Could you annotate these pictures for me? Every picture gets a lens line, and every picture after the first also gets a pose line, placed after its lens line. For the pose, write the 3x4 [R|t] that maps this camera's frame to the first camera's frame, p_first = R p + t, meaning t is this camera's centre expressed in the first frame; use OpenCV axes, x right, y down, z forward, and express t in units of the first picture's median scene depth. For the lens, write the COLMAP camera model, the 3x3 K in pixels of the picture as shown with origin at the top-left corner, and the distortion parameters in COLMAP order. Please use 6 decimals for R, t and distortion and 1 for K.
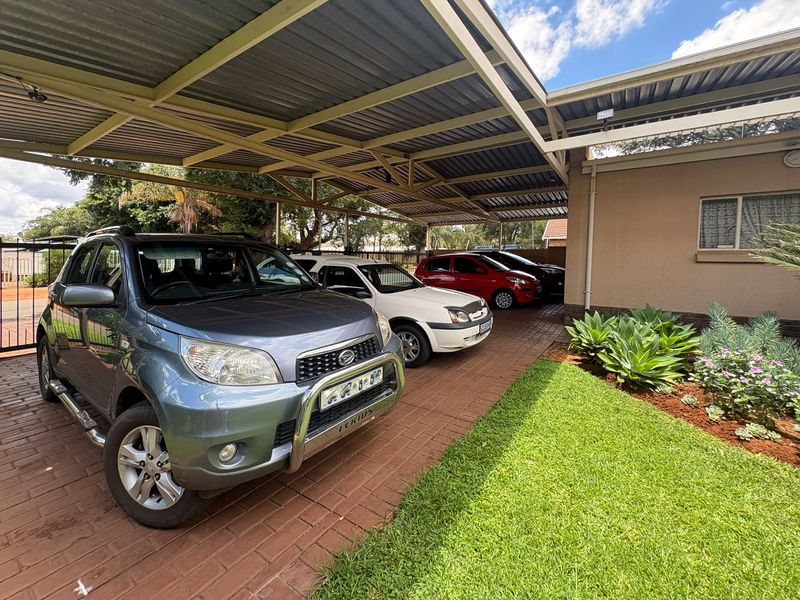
lens RADIAL K [[325.3, 0, 400.0], [0, 325.3, 300.0], [0, 0, 1]] dist [-0.000262, -0.000136]
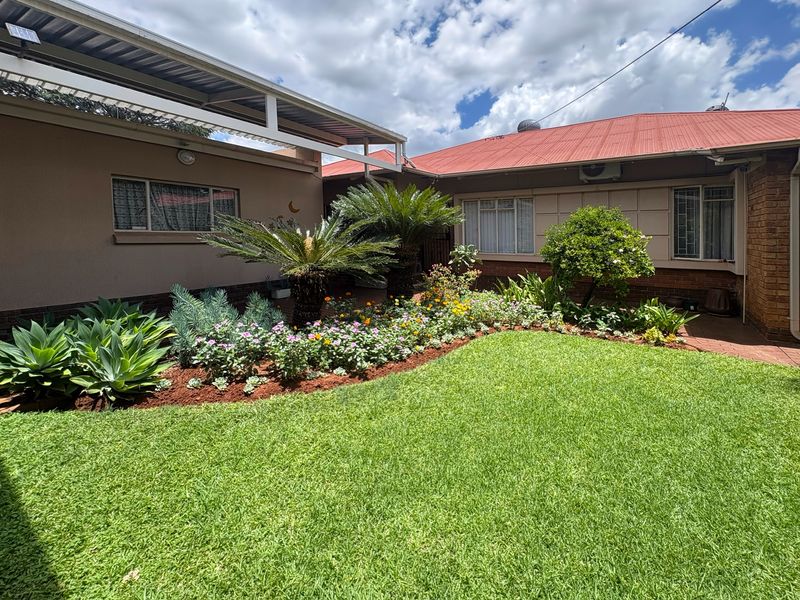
lens RADIAL K [[357.3, 0, 400.5], [0, 357.3, 275.8], [0, 0, 1]] dist [-0.000198, -0.000117]
pose [[0.001630, -0.119497, 0.992833, -0.149716], [0.125326, 0.985031, 0.118353, -0.062979], [-0.992114, 0.124235, 0.016582, 0.258803]]
